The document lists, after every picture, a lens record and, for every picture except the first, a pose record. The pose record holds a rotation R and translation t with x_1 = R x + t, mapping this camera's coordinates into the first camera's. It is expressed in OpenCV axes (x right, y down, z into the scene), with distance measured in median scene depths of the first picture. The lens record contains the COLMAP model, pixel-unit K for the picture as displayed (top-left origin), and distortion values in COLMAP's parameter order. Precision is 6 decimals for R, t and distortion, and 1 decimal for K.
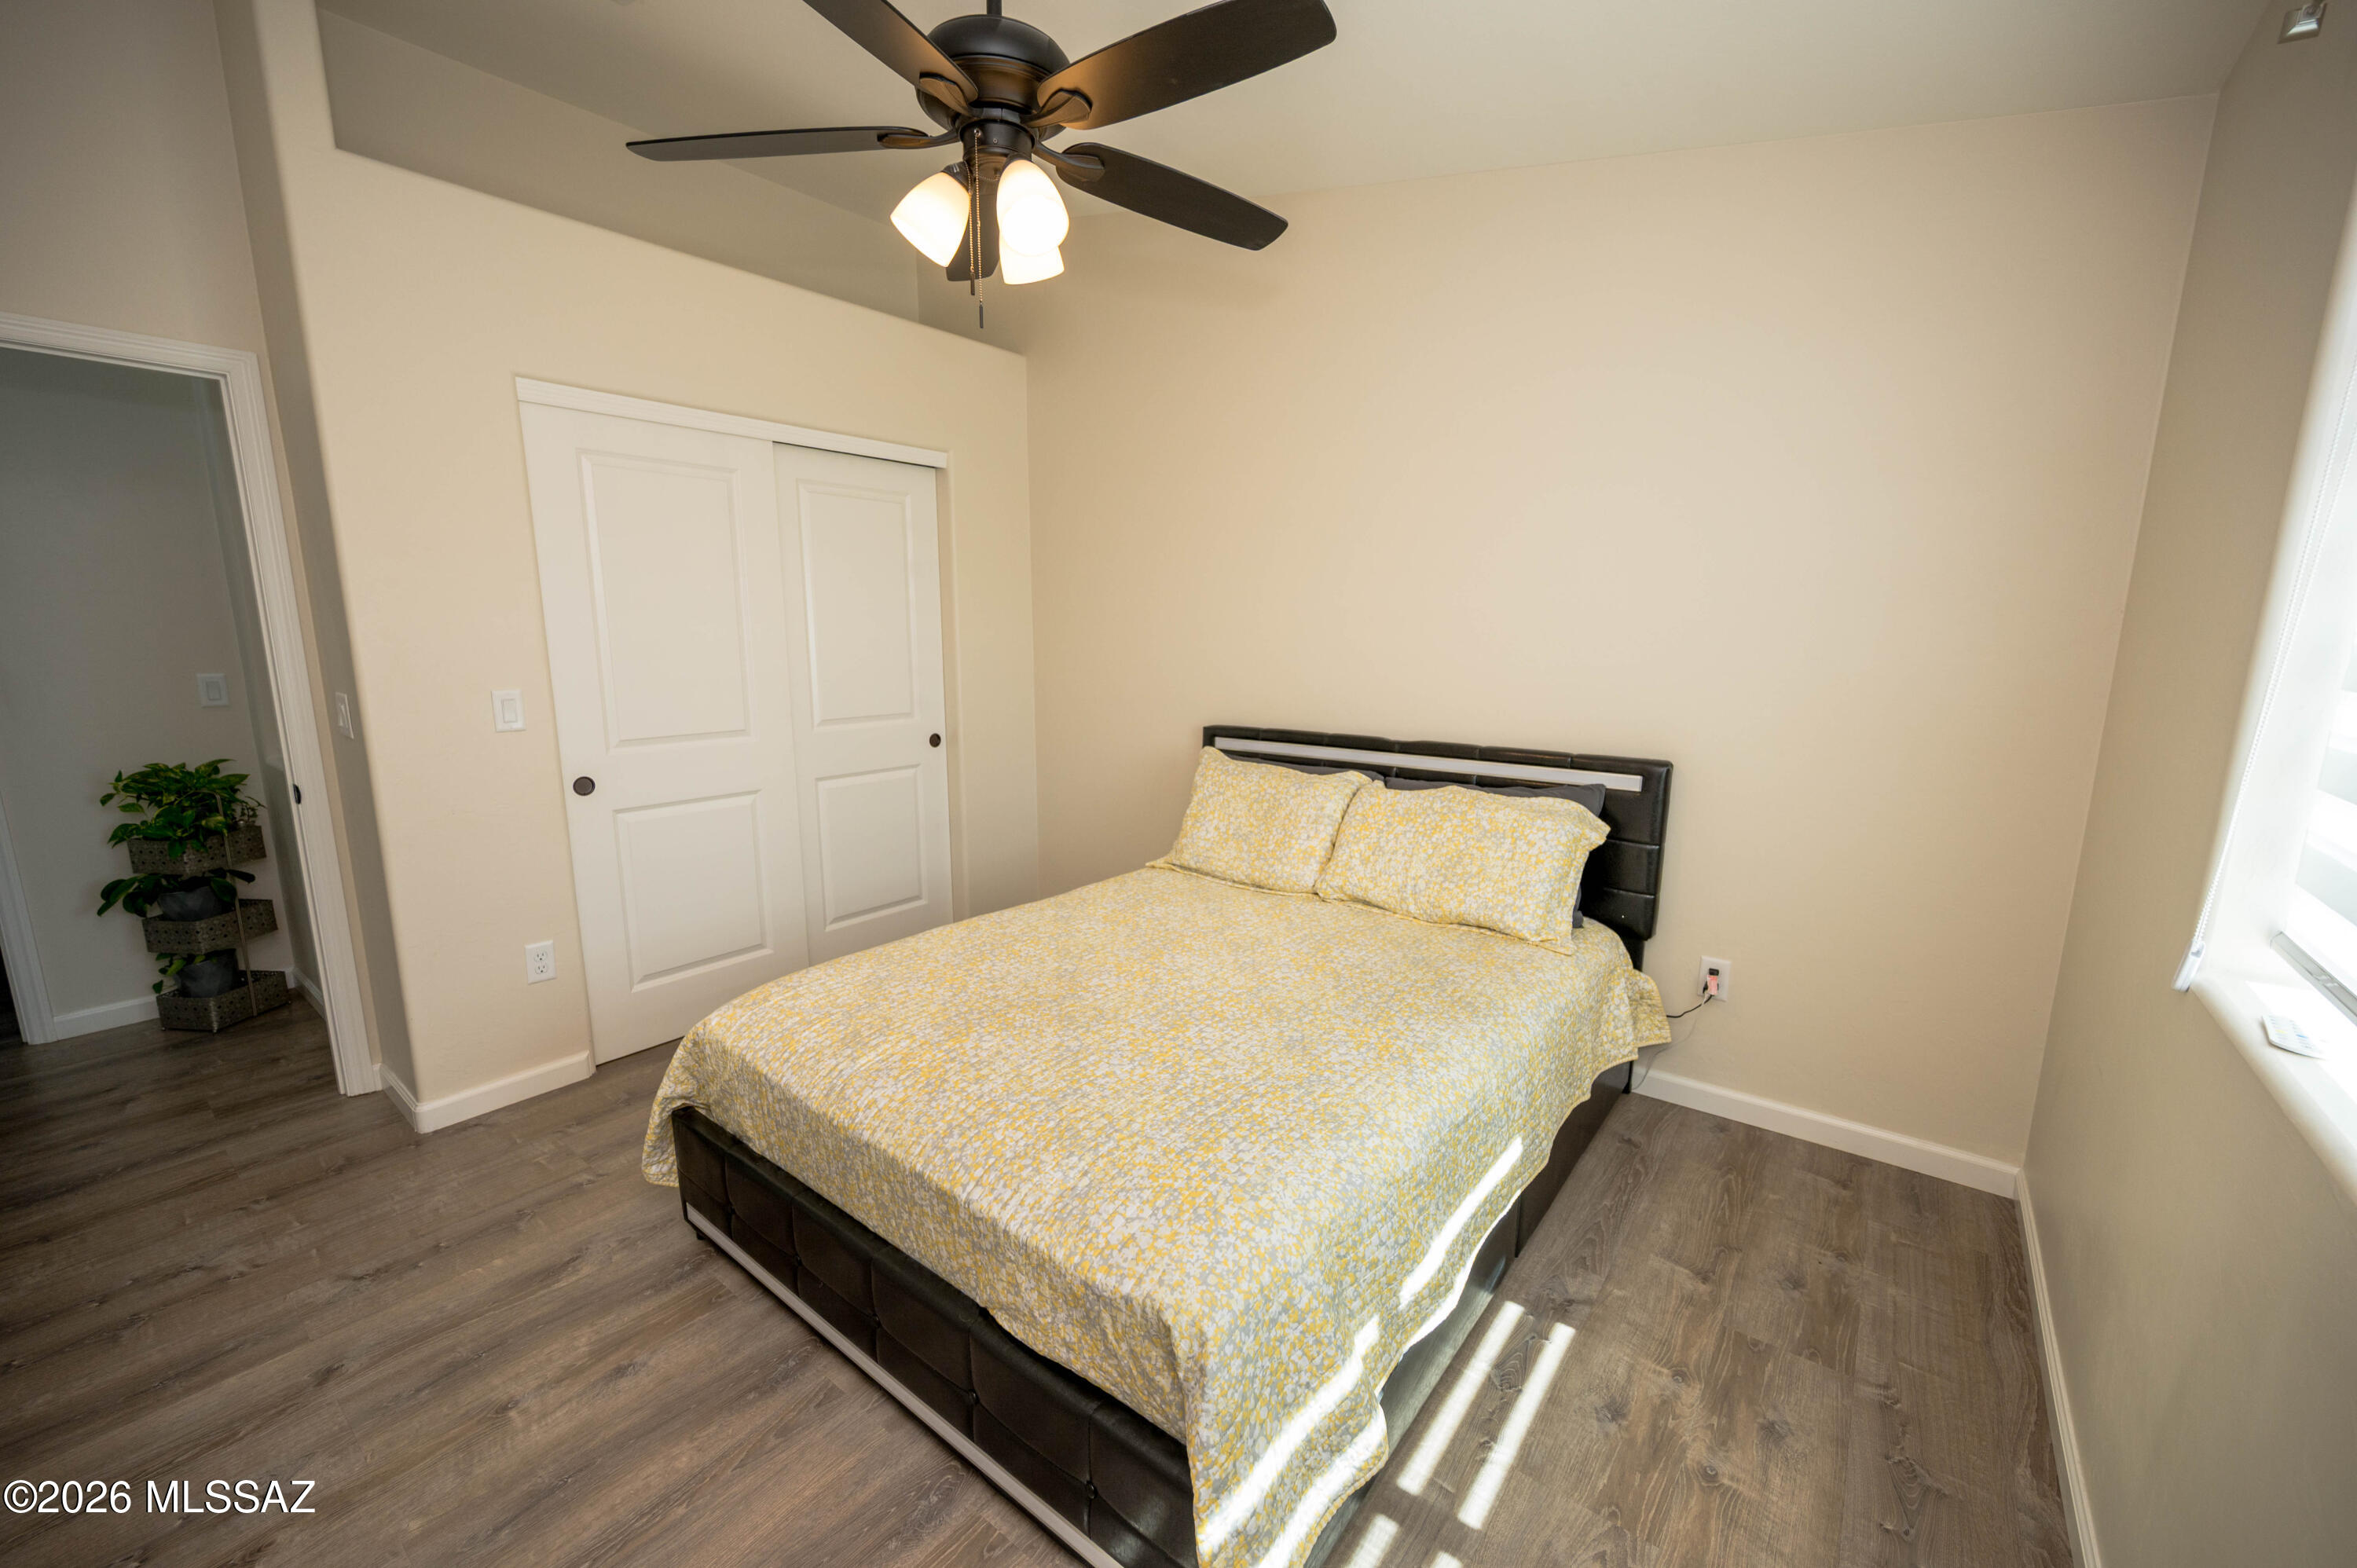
lens RADIAL K [[907.4, 0, 1184.4], [0, 907.4, 795.6], [0, 0, 1]] dist [0.000461, 0.000044]
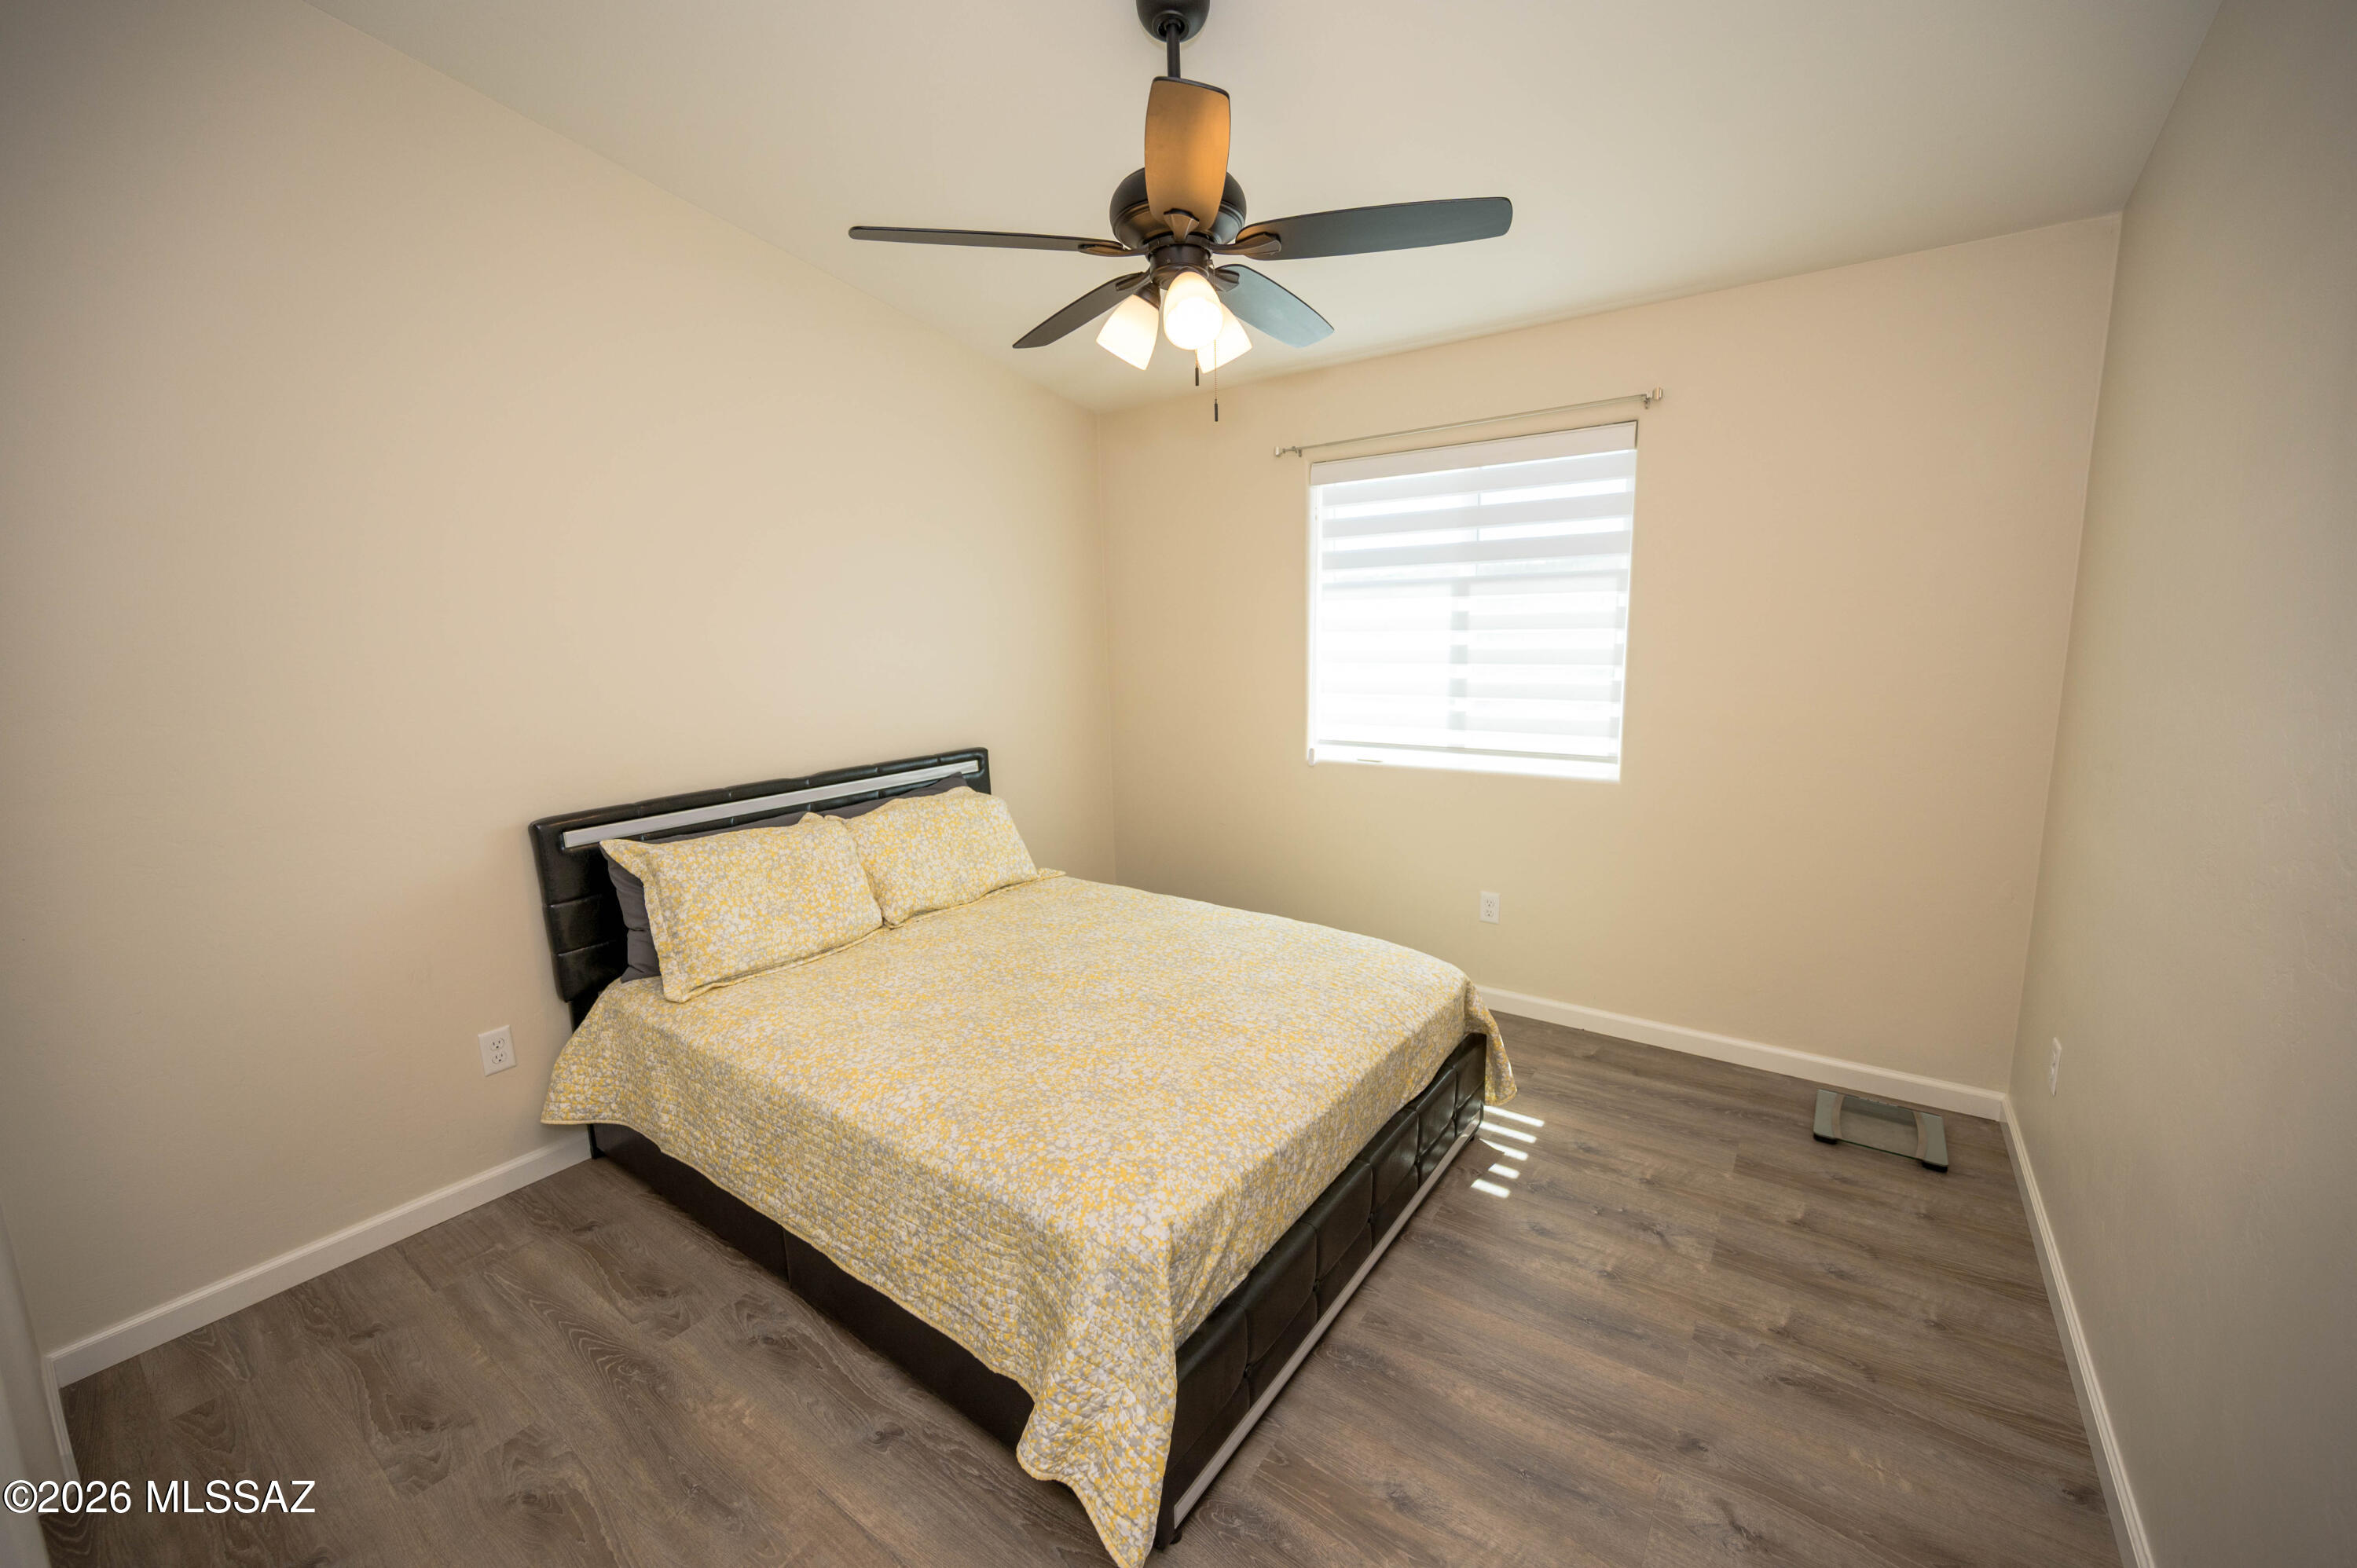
lens RADIAL K [[939.1, 0, 1181.1], [0, 939.1, 785.1], [0, 0, 1]] dist [0.000135, -0.000017]
pose [[-0.040406, -0.153314, 0.987351, -1.317909], [0.223354, 0.961767, 0.158482, -0.202637], [-0.973900, 0.226932, -0.004618, 0.997682]]
